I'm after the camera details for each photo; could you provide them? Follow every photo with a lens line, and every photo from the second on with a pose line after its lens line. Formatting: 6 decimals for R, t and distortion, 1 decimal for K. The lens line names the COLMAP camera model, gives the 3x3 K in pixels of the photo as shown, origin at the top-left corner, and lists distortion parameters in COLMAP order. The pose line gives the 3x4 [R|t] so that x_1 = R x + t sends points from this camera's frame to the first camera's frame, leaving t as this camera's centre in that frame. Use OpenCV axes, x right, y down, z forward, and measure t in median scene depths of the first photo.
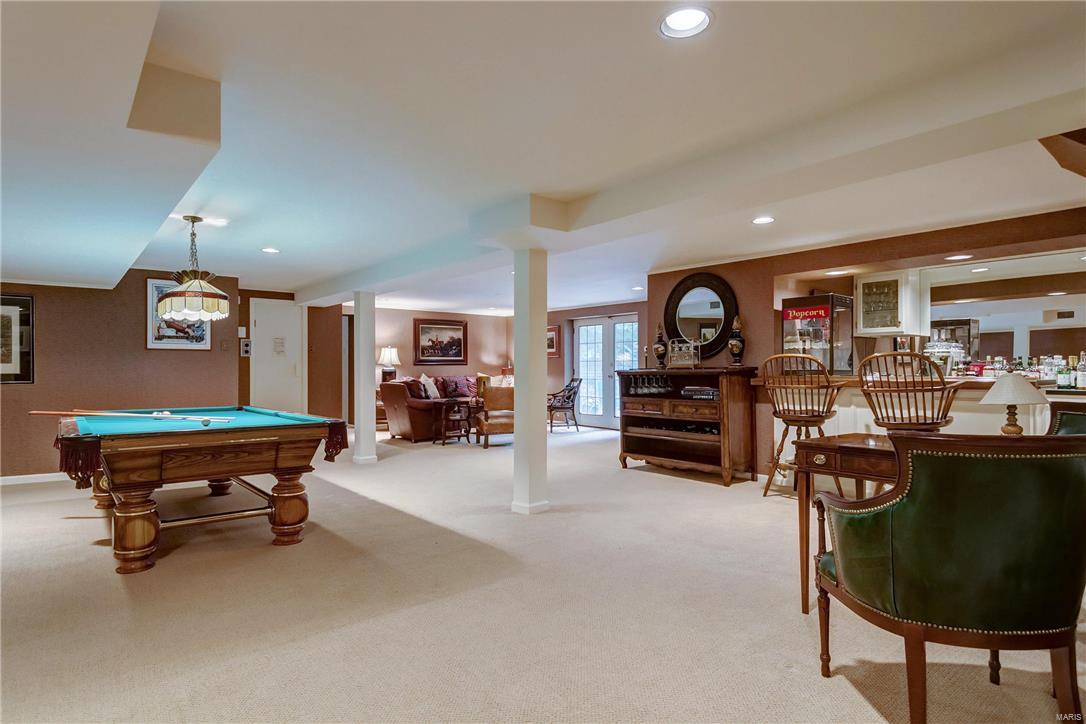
lens RADIAL K [[587.3, 0, 543.0], [0, 587.3, 362.0], [0, 0, 1]] dist [-0.000963, -0.000013]
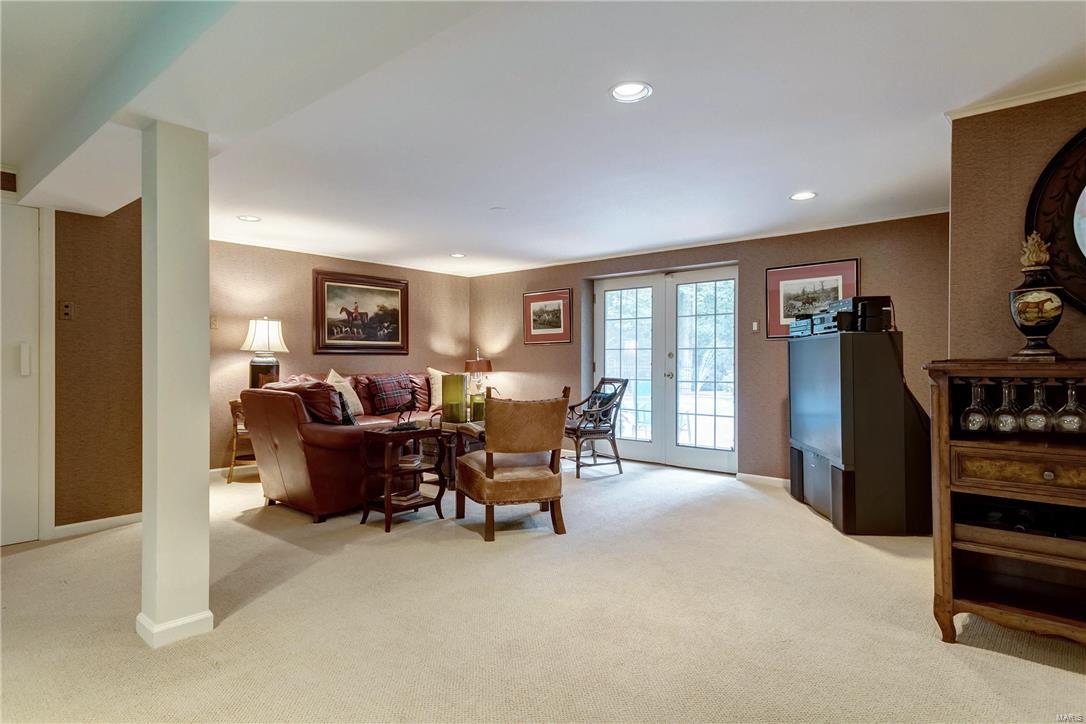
lens RADIAL K [[592.6, 0, 543.0], [0, 592.6, 362.0], [0, 0, 1]] dist [0.013943, -0.000052]
pose [[0.986401, 0.004524, 0.164296, -0.104716], [-0.006031, 0.999944, 0.008673, 0.007160], [-0.164248, -0.009546, 0.986373, 0.437399]]
